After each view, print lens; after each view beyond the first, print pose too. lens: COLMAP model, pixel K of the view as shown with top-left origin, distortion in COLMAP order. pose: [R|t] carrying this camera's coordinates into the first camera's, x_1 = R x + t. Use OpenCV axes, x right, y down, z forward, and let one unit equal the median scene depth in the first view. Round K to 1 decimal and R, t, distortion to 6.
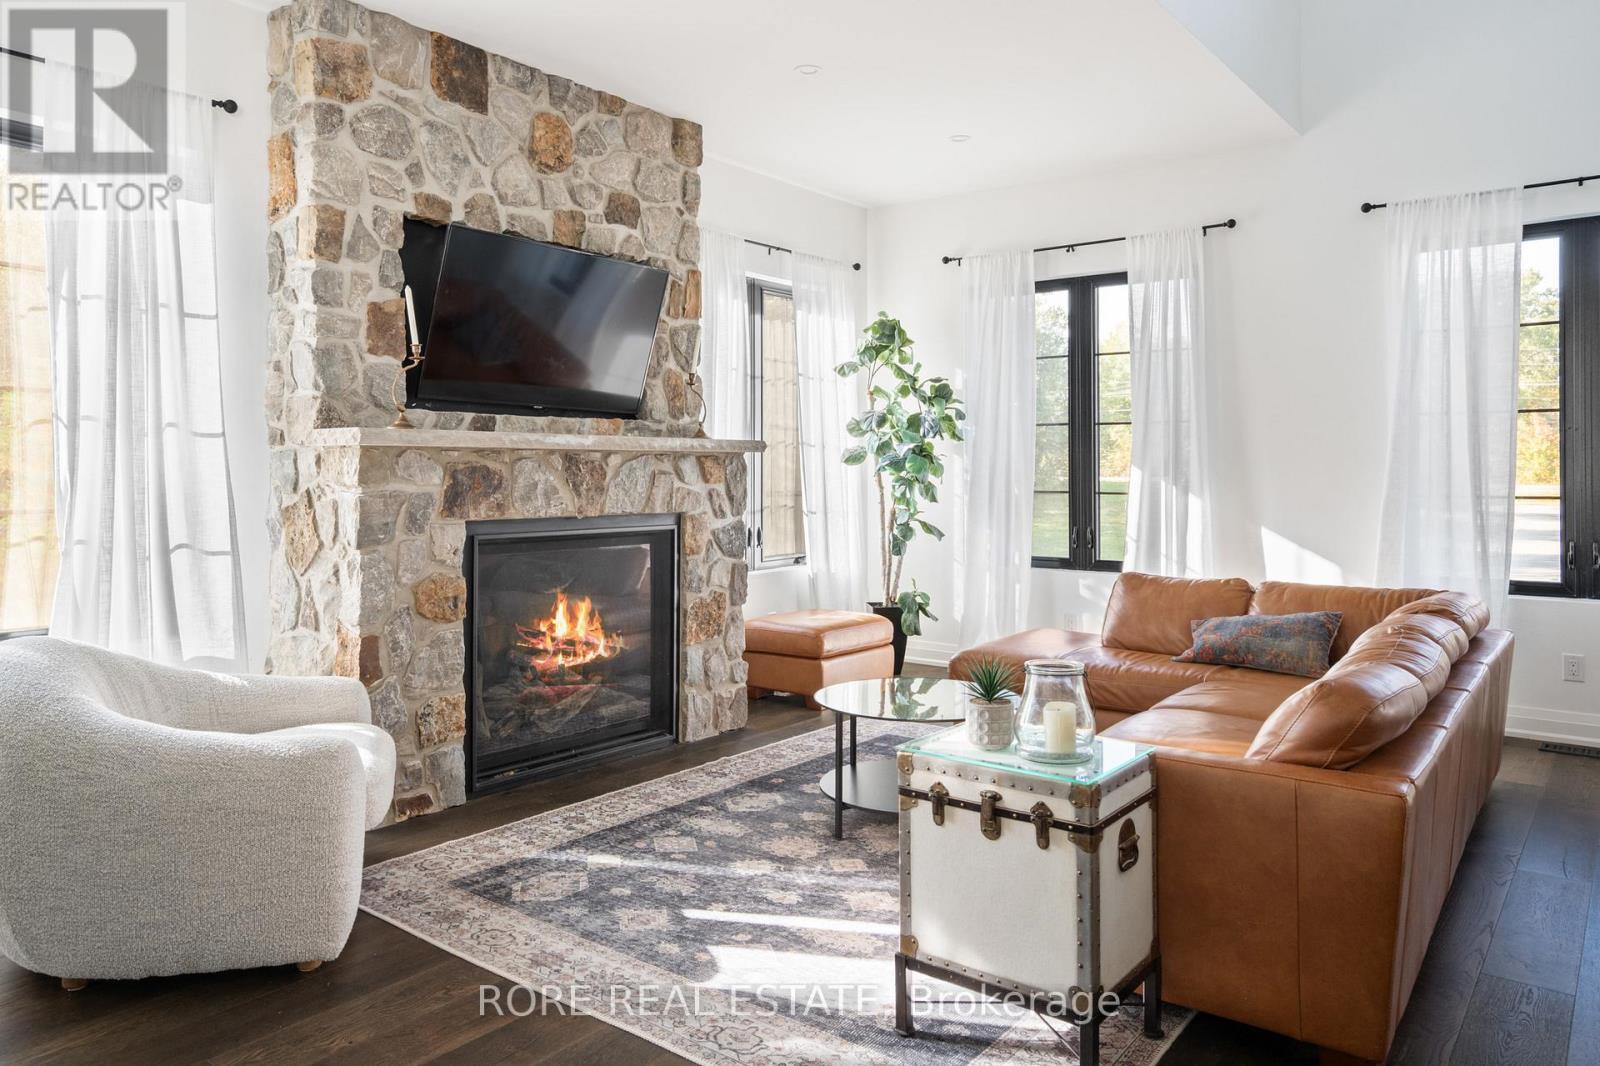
lens RADIAL K [[1063.6, 0, 795.5], [0, 1063.6, 470.3], [0, 0, 1]] dist [-0.003980, 0.000211]
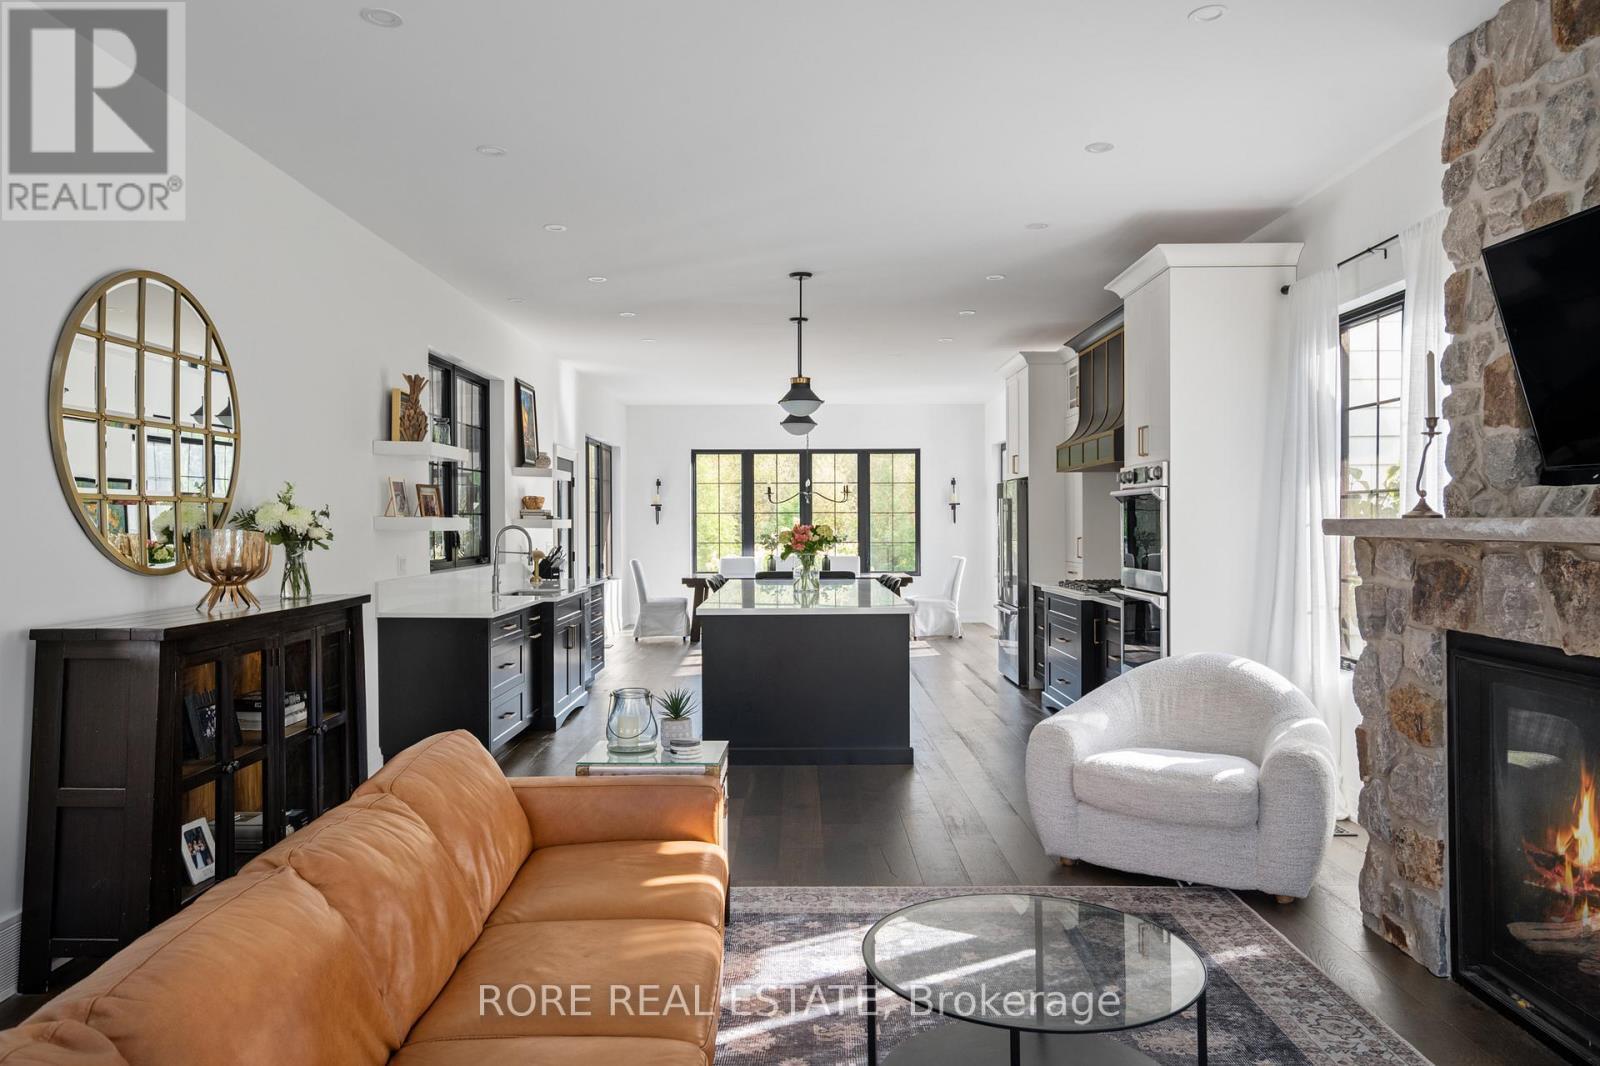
lens RADIAL K [[1095.1, 0, 800.0], [0, 1095.1, 533.0], [0, 0, 1]] dist [0.003473, 0.000848]
pose [[-0.784889, 0.014354, -0.619470, 0.528503], [0.007824, 0.999882, 0.013256, -0.035894], [0.619587, 0.005557, -0.784908, 1.220975]]
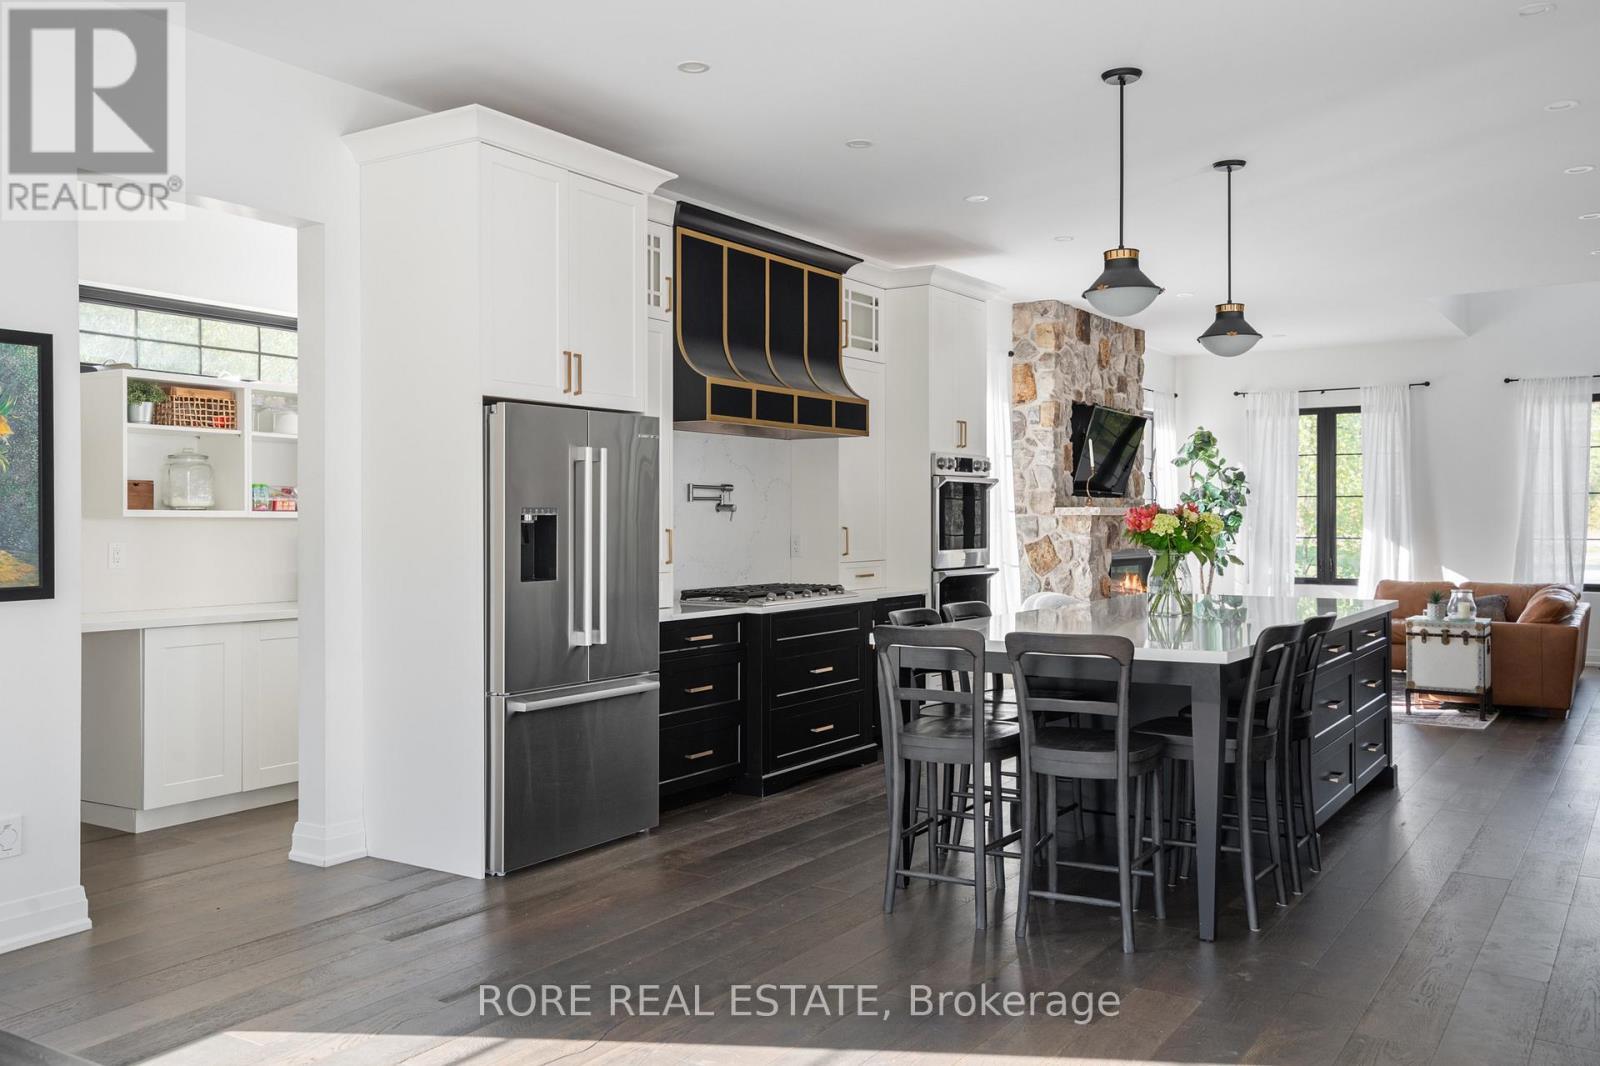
lens RADIAL K [[1287.8, 0, 800.0], [0, 1287.8, 533.0], [0, 0, 1]] dist [0.037433, 0.004857]
pose [[0.995959, -0.002563, 0.089776, -1.025626], [0.001849, 0.999966, 0.008036, -0.007057], [-0.089793, -0.007837, 0.995930, -1.317151]]
